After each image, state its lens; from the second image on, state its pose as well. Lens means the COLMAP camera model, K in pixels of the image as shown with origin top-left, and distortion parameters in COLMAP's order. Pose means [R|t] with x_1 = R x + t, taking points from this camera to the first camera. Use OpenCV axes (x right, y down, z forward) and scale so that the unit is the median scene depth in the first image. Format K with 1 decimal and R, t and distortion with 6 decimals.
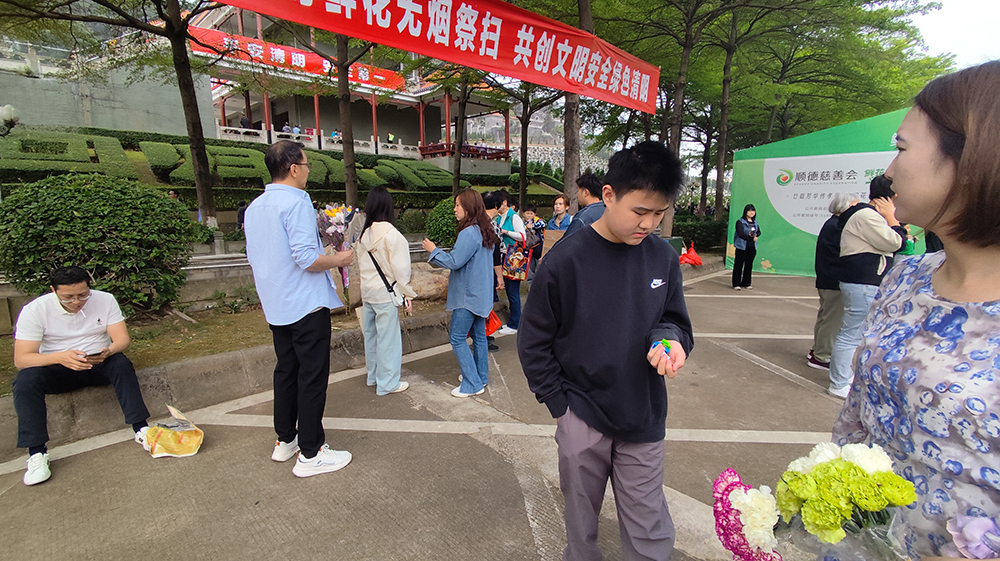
lens RADIAL K [[478.7, 0, 499.4], [0, 478.7, 284.4], [0, 0, 1]] dist [-0.019346, -0.000302]
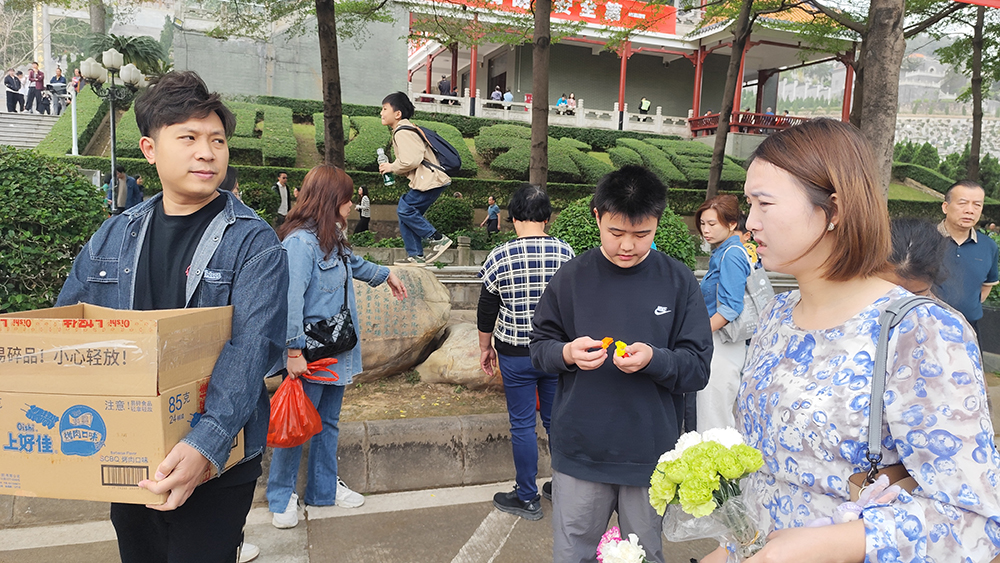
lens RADIAL K [[696.7, 0, 500.0], [0, 696.7, 281.5], [0, 0, 1]] dist [0.036597, -0.049504]
pose [[0.888491, 0.091944, -0.449589, 0.154045], [-0.118219, 0.992514, -0.030653, -0.044283], [0.443406, 0.080384, 0.892709, 0.231308]]
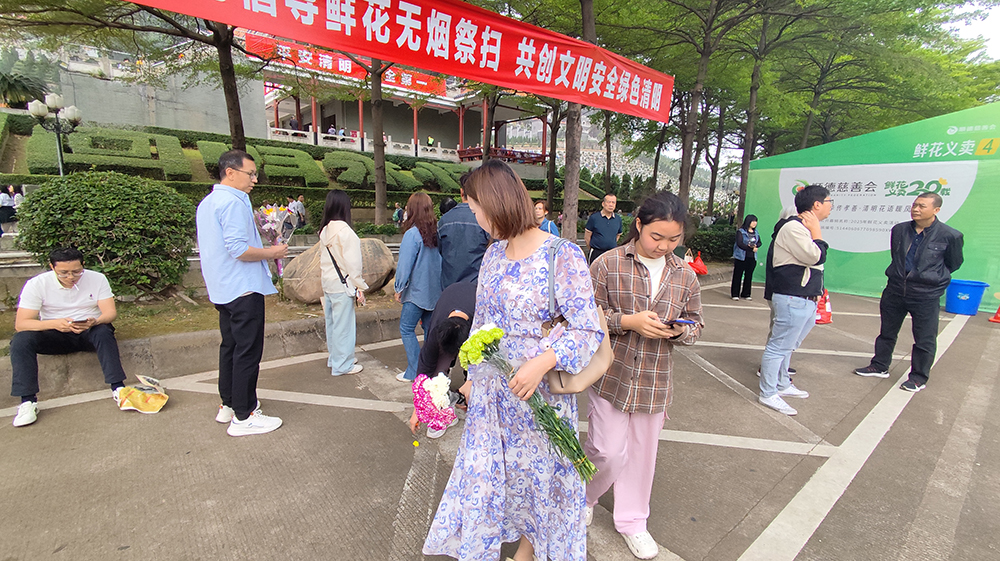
lens RADIAL K [[475.6, 0, 500.0], [0, 475.6, 280.5], [0, 0, 1]] dist [-0.002357, -0.001411]
pose [[0.994429, 0.042162, -0.096606, 0.111630], [-0.043406, 0.998999, -0.010810, 0.002339], [0.096054, 0.014943, 0.995264, -0.035937]]
